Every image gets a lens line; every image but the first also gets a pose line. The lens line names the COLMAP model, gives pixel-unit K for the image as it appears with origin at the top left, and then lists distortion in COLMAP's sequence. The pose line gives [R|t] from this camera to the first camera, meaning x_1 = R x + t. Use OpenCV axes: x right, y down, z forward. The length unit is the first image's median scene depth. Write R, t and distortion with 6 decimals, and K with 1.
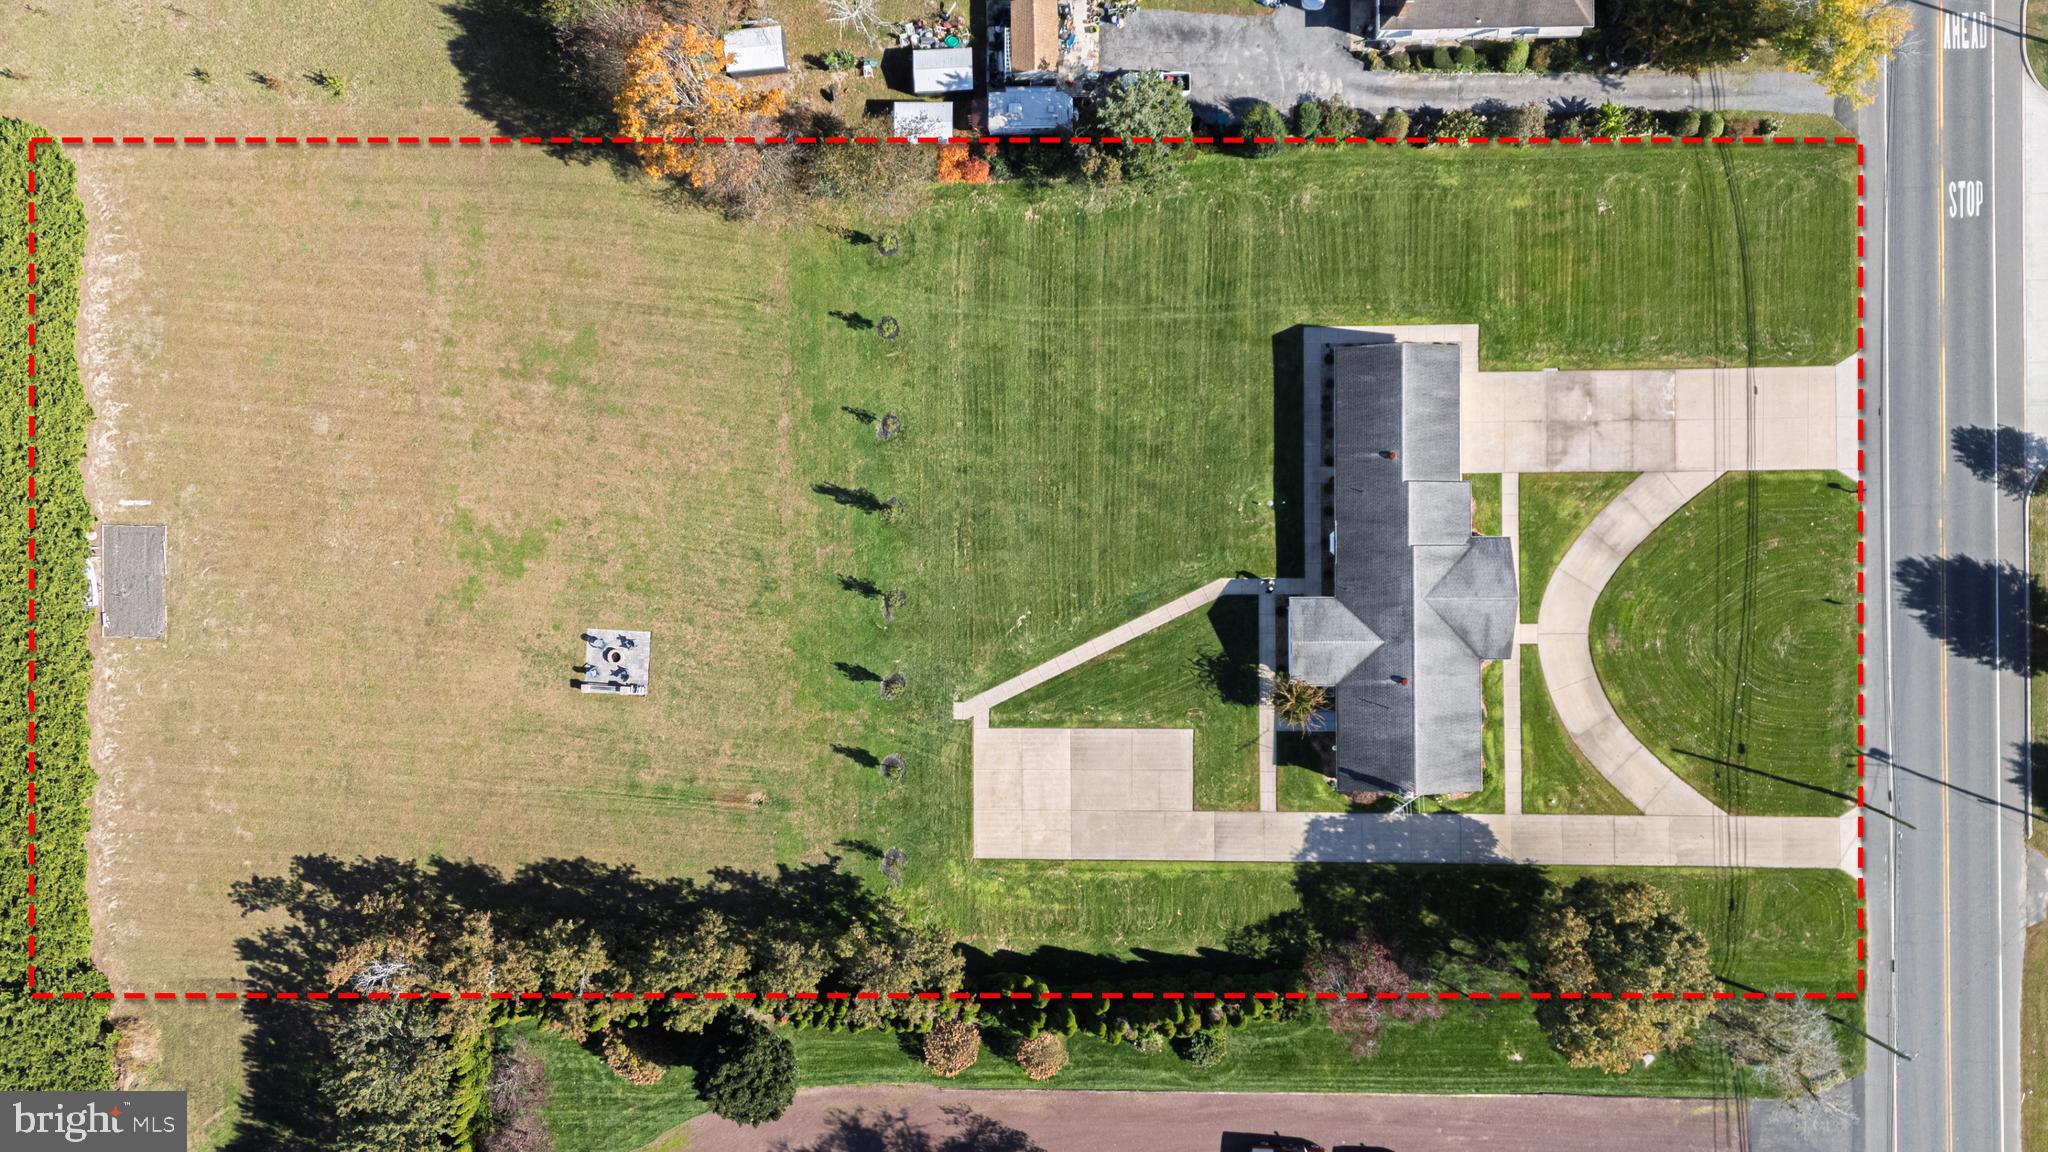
lens RADIAL K [[1486.6, 0, 1022.9], [0, 1486.6, 574.8], [0, 0, 1]] dist [0.049070, -0.029915]
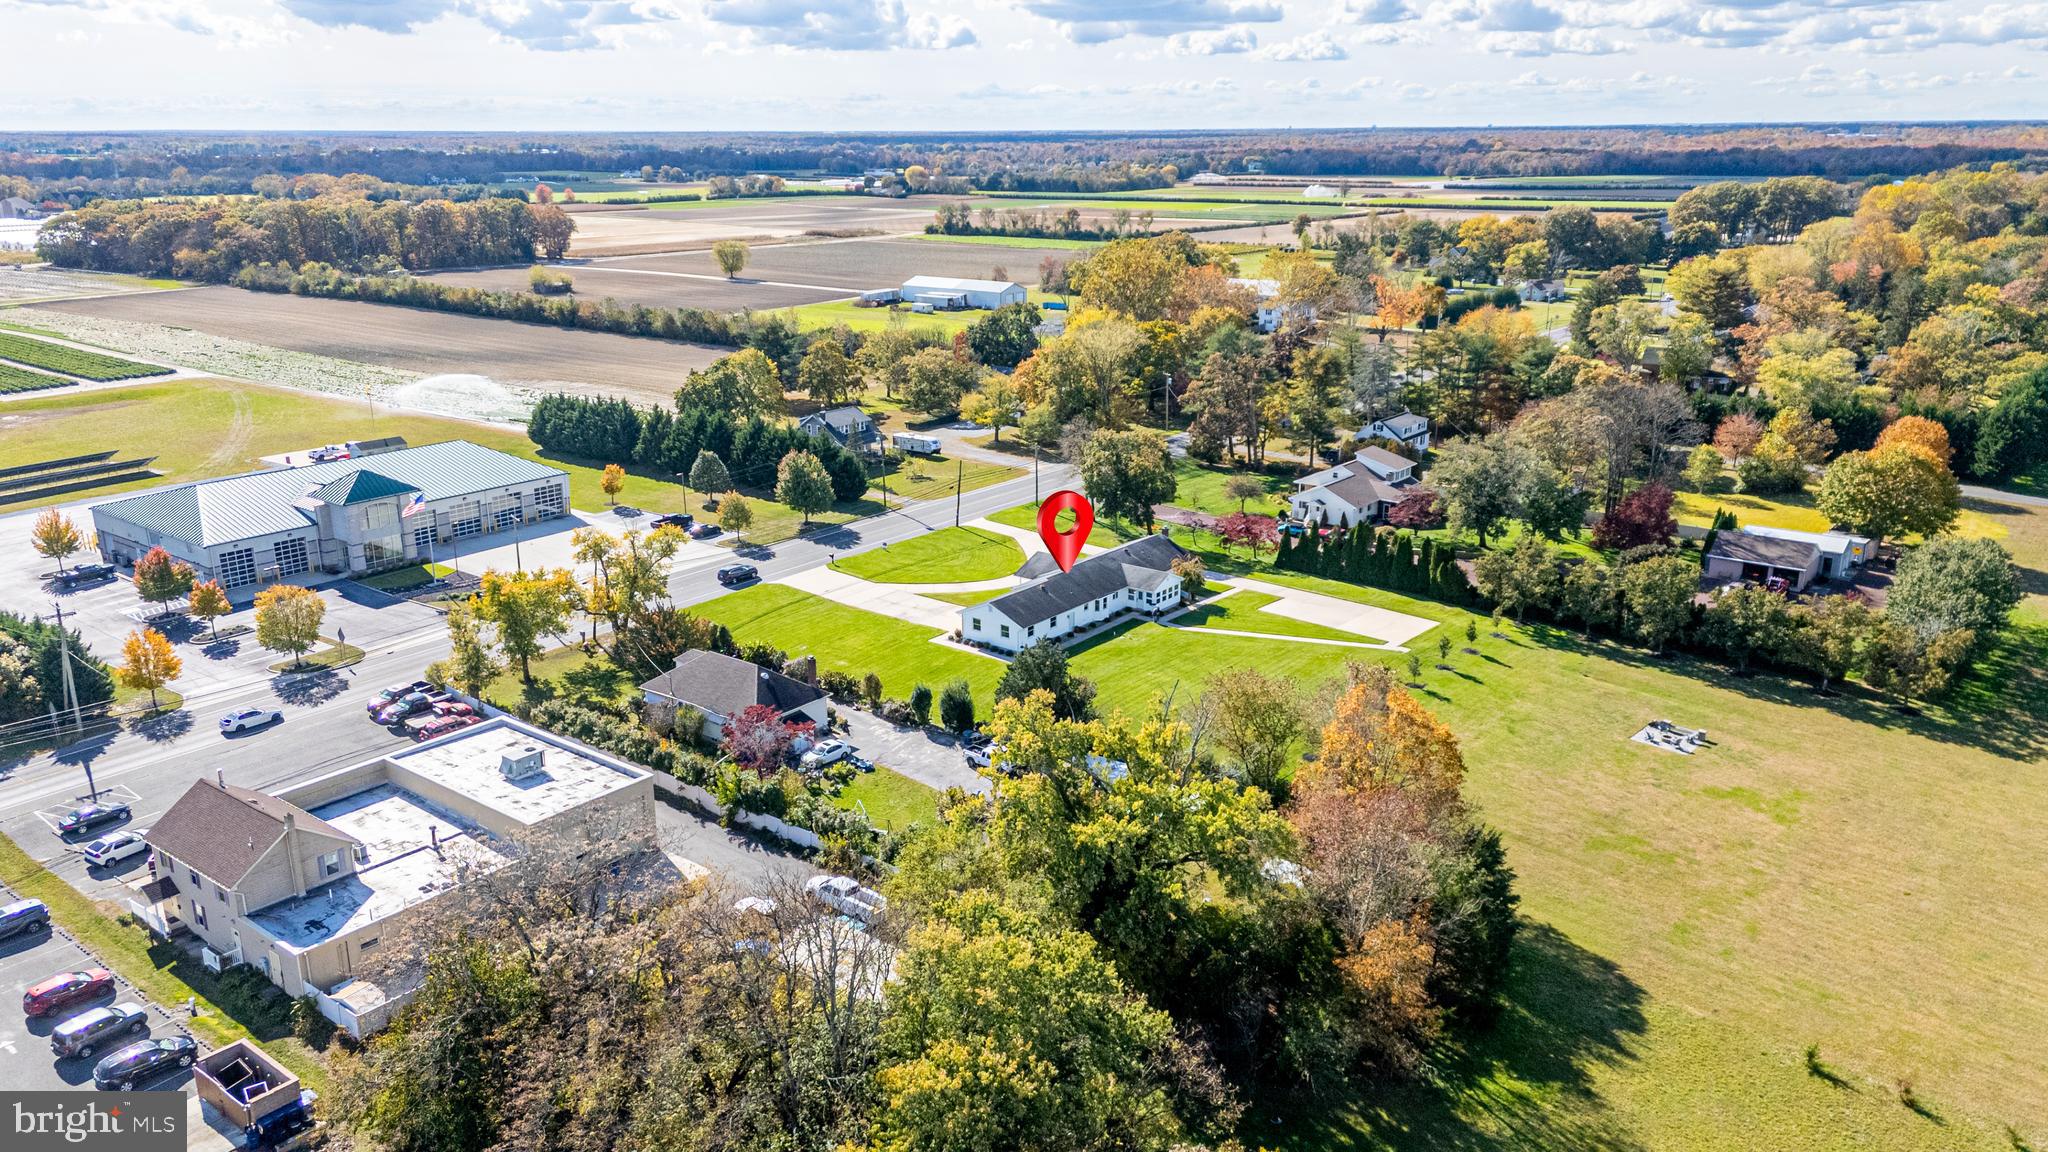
lens RADIAL K [[1486.6, 0, 1038.4], [0, 1486.6, 582.6], [0, 0, 1]] dist [0.049070, -0.029915]
pose [[-0.780548, -0.156988, 0.605061, -0.589885], [0.624488, -0.238514, 0.743725, -1.101942], [0.027560, 0.958366, 0.284208, 0.564363]]
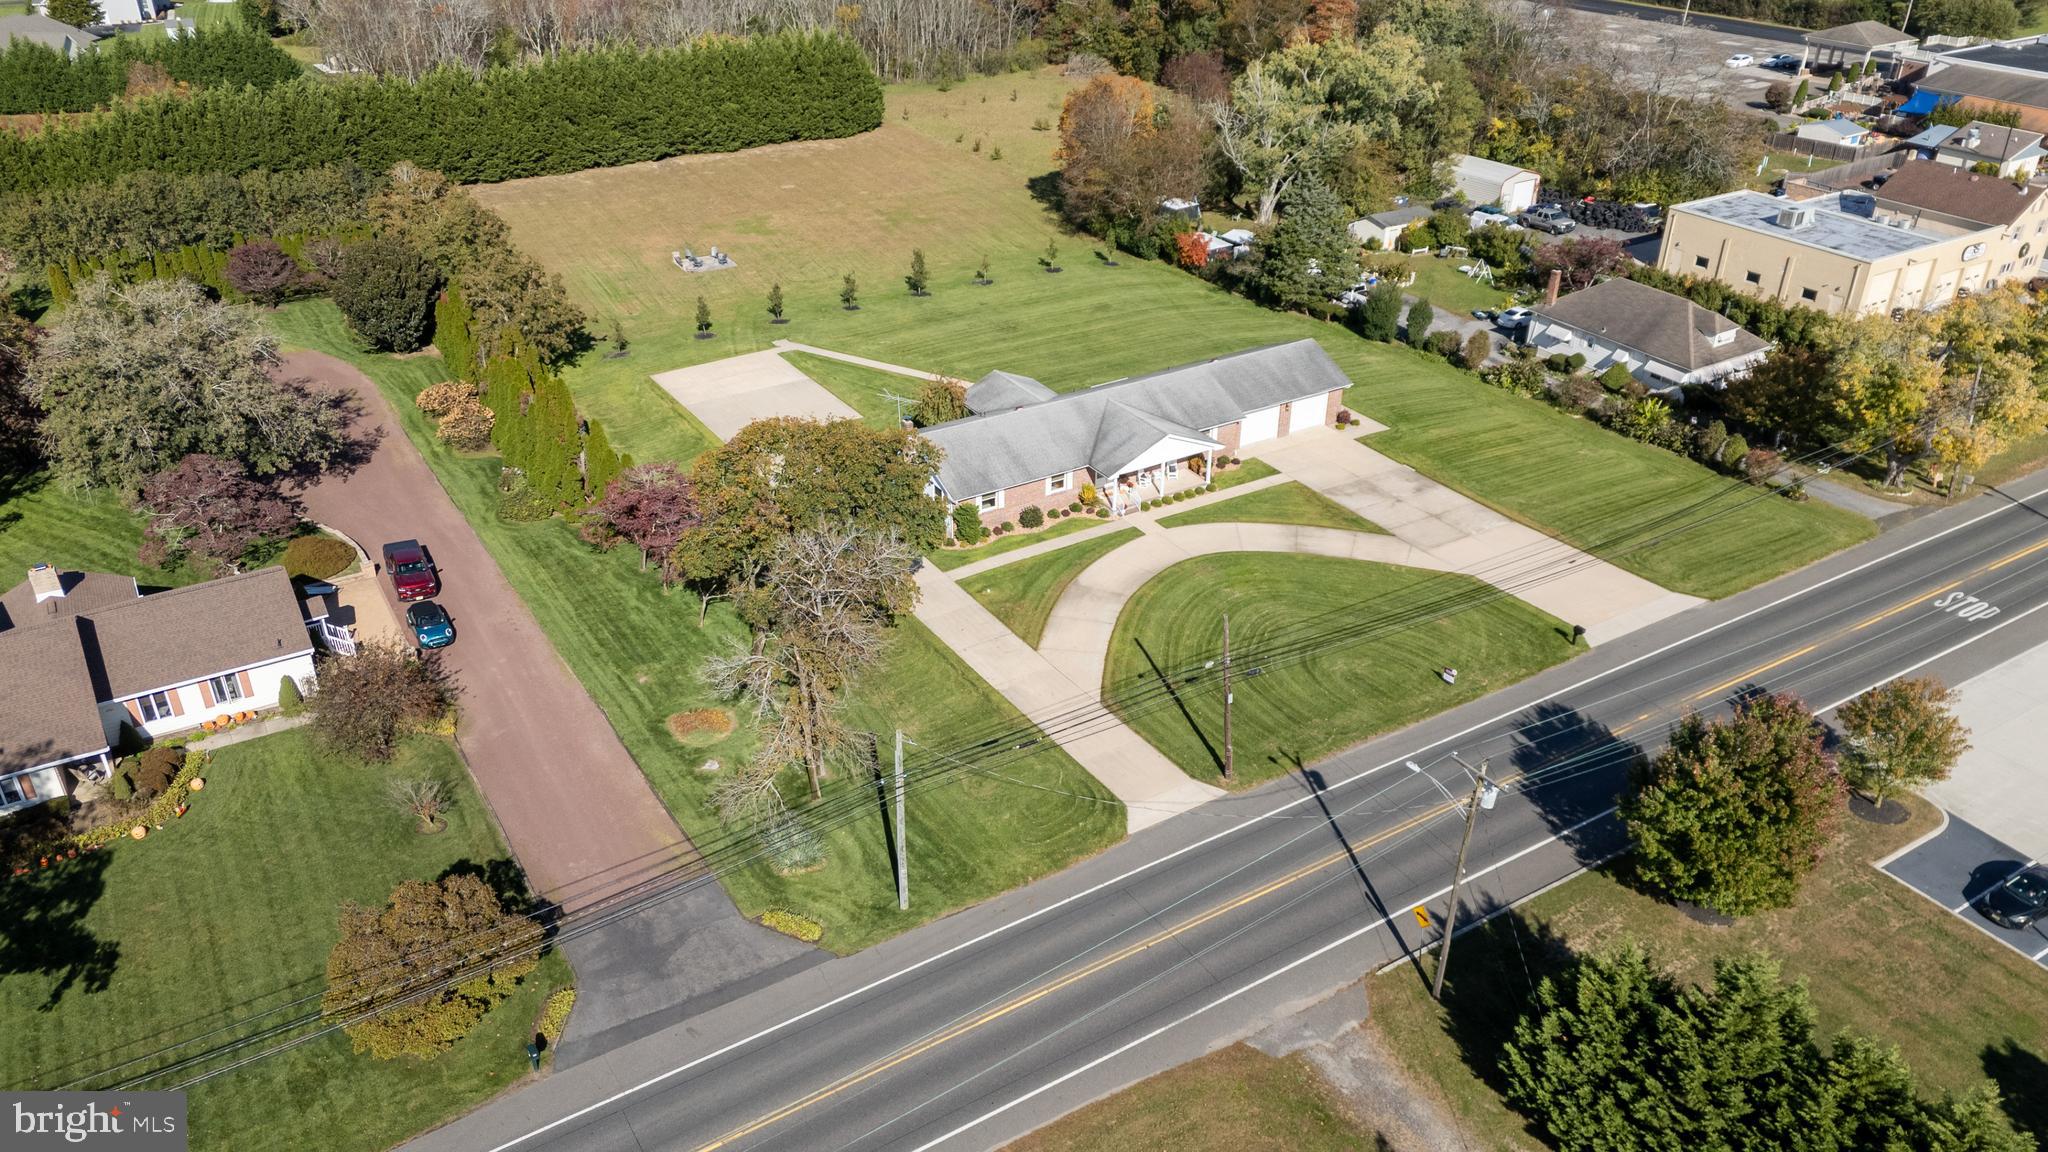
lens RADIAL K [[1486.6, 0, 1013.0], [0, 1486.6, 596.5], [0, 0, 1]] dist [0.049070, -0.029915]
pose [[0.513068, 0.451901, -0.729758, 0.909777], [-0.858105, 0.249833, -0.448597, 0.478108], [-0.020404, 0.856370, 0.515960, 0.614242]]
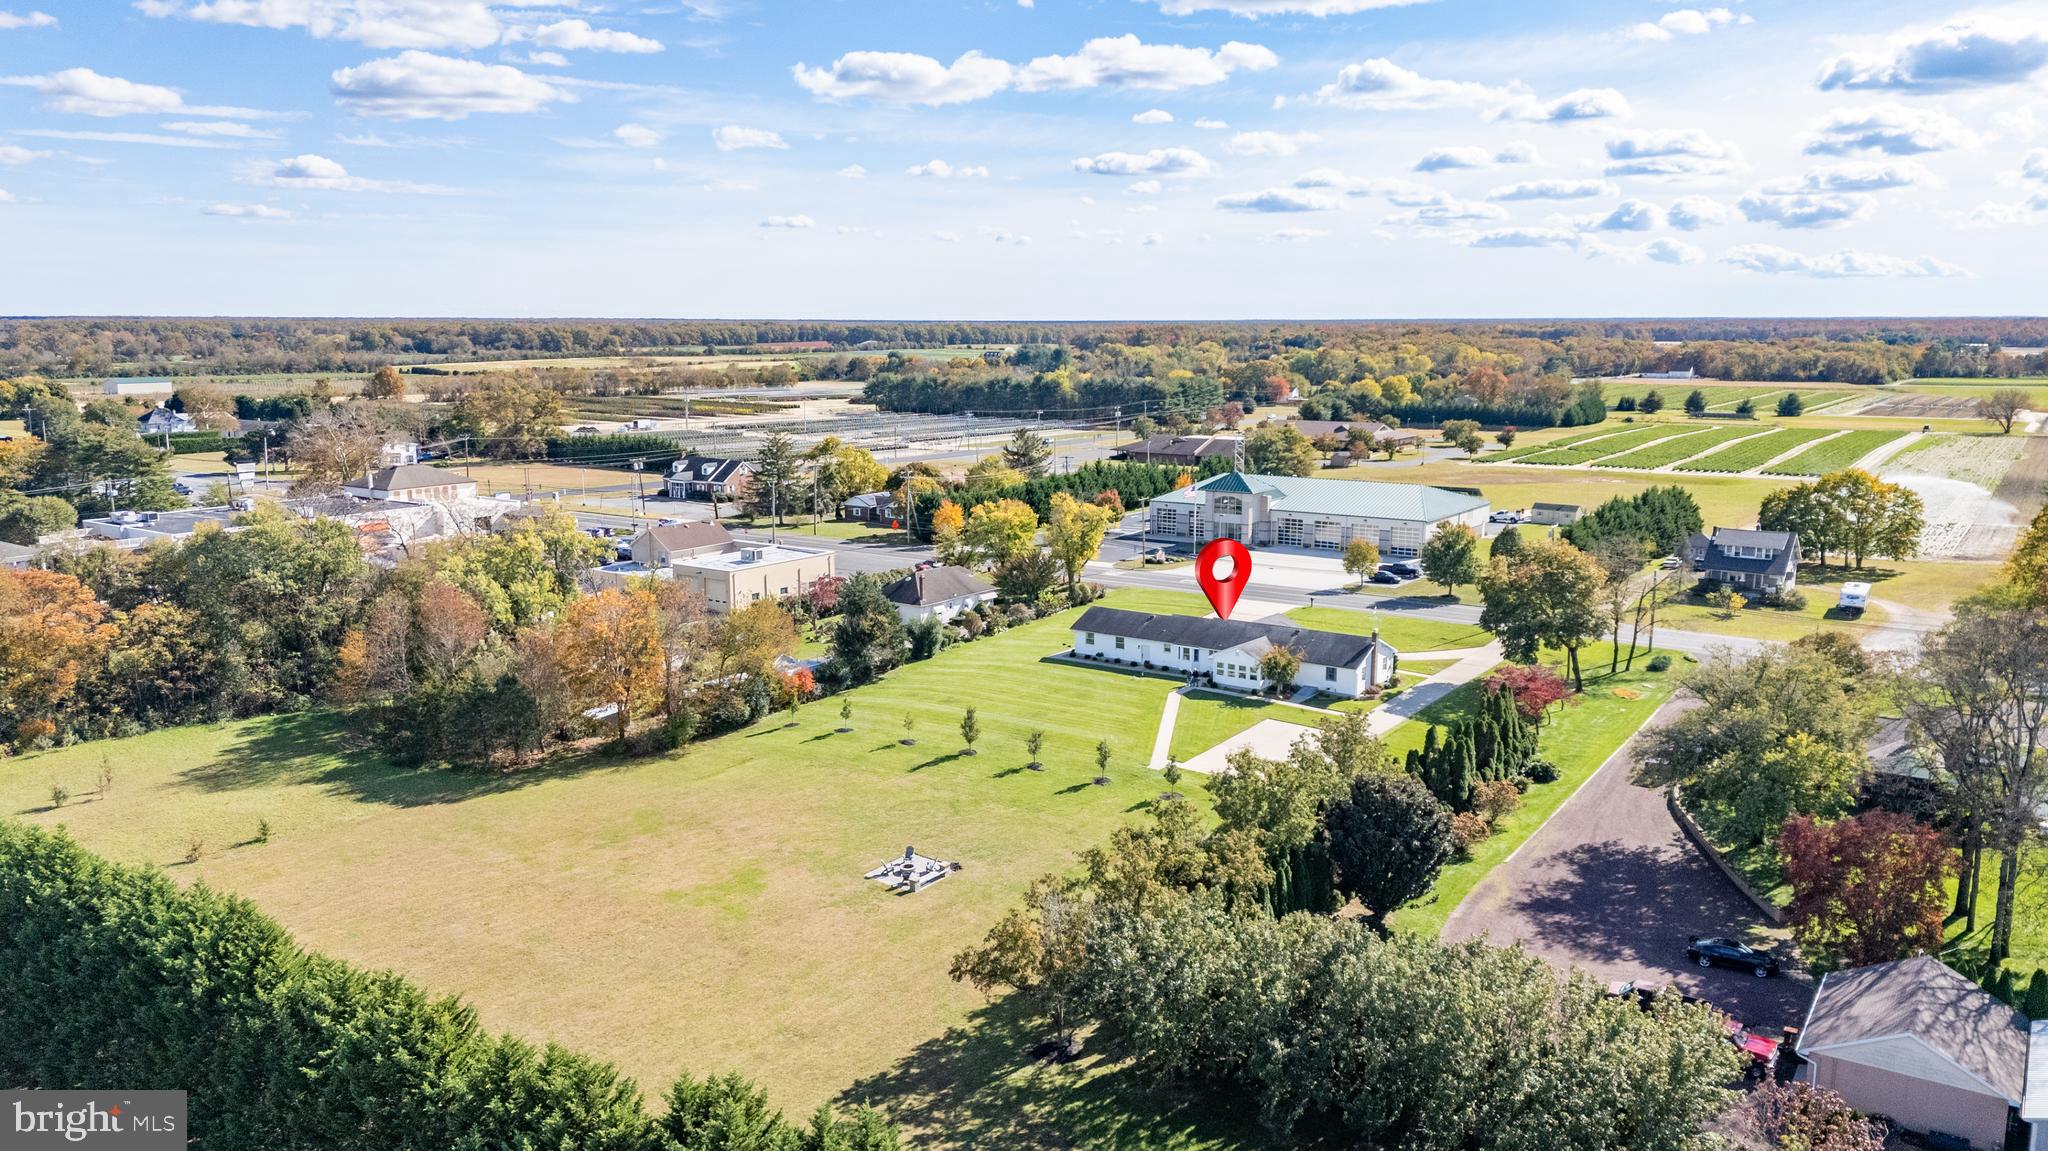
lens RADIAL K [[1486.6, 0, 1030.0], [0, 1486.6, 572.1], [0, 0, 1]] dist [0.049070, -0.029915]
pose [[0.573128, -0.113264, 0.811601, -0.961403], [0.819459, 0.083319, -0.567050, 0.620887], [-0.003395, 0.990065, 0.140567, 0.722213]]
